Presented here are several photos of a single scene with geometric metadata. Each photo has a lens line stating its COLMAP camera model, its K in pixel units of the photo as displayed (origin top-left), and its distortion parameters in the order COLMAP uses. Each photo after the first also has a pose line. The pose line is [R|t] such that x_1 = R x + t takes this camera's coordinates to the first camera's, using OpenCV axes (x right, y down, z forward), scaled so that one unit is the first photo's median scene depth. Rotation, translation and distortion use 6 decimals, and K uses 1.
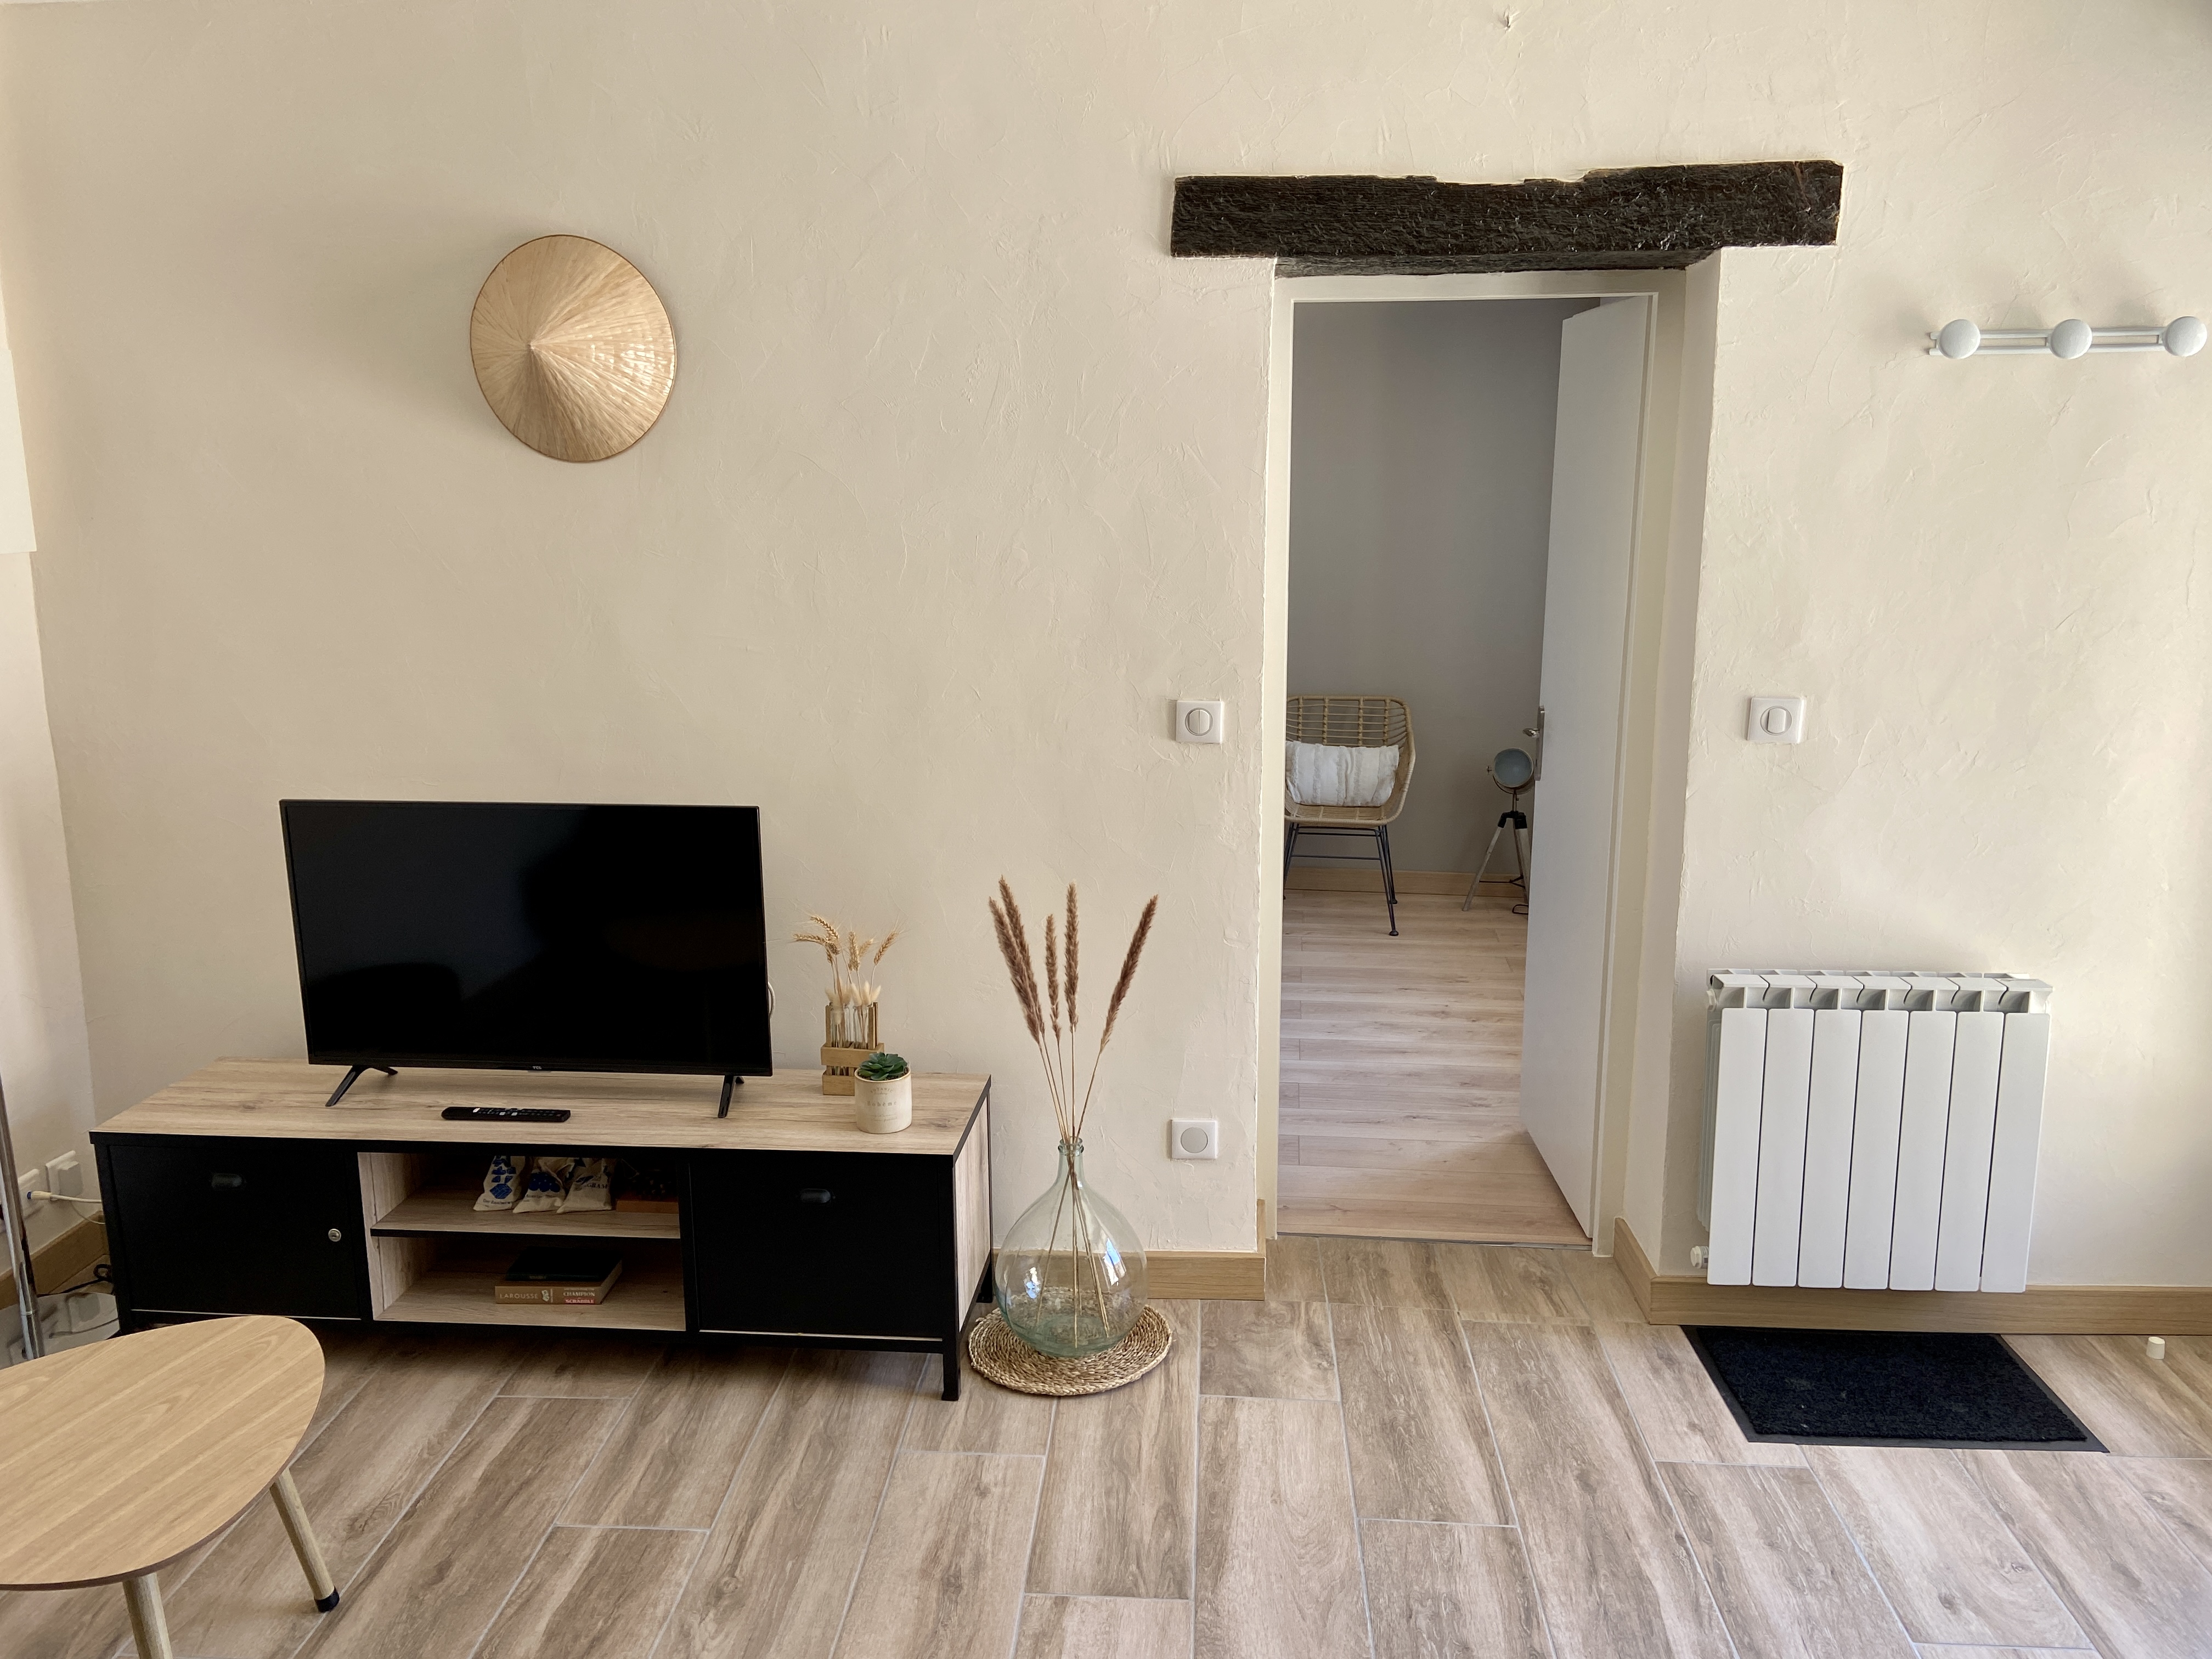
lens RADIAL K [[1683.0, 0, 1103.9], [0, 1683.0, 819.7], [0, 0, 1]] dist [0.095340, -0.123613]
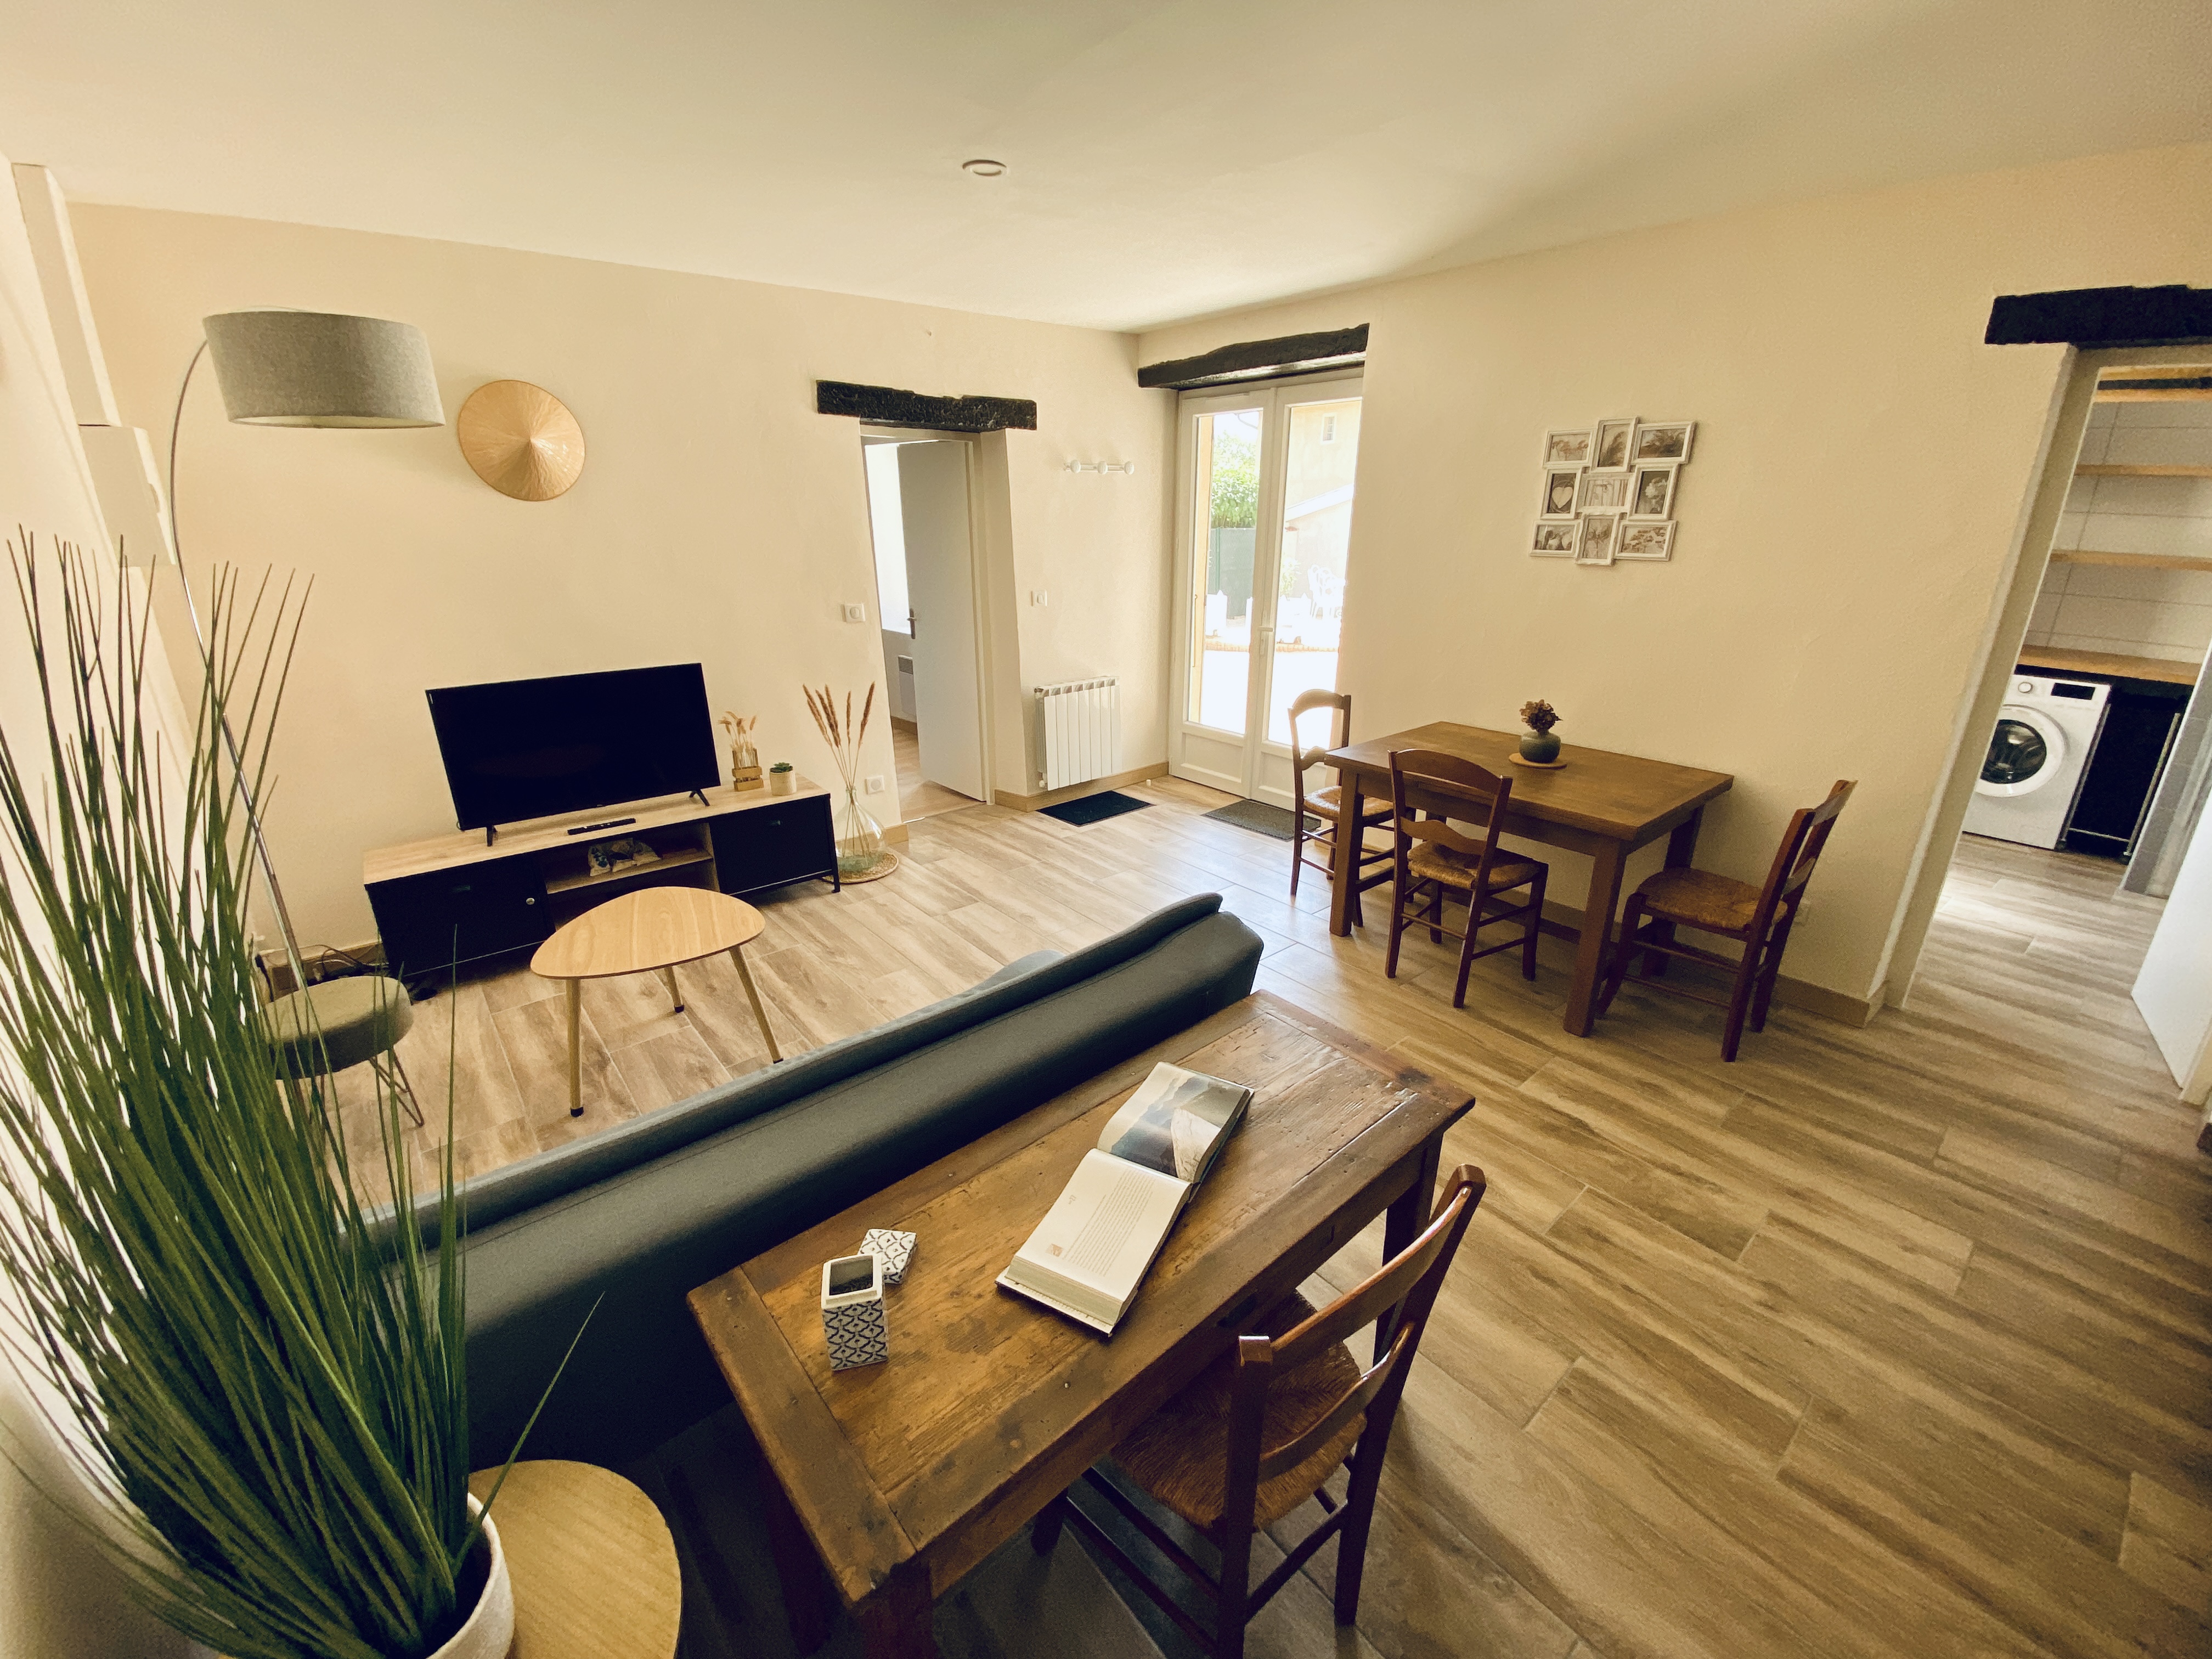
lens RADIAL K [[886.3, 0, 1112.3], [0, 886.3, 832.4], [0, 0, 1]] dist [0.024041, -0.021842]
pose [[0.713387, -0.233863, 0.660596, -0.638886], [0.138718, 0.971144, 0.194000, 0.055897], [-0.686904, -0.046760, 0.725243, -0.228004]]
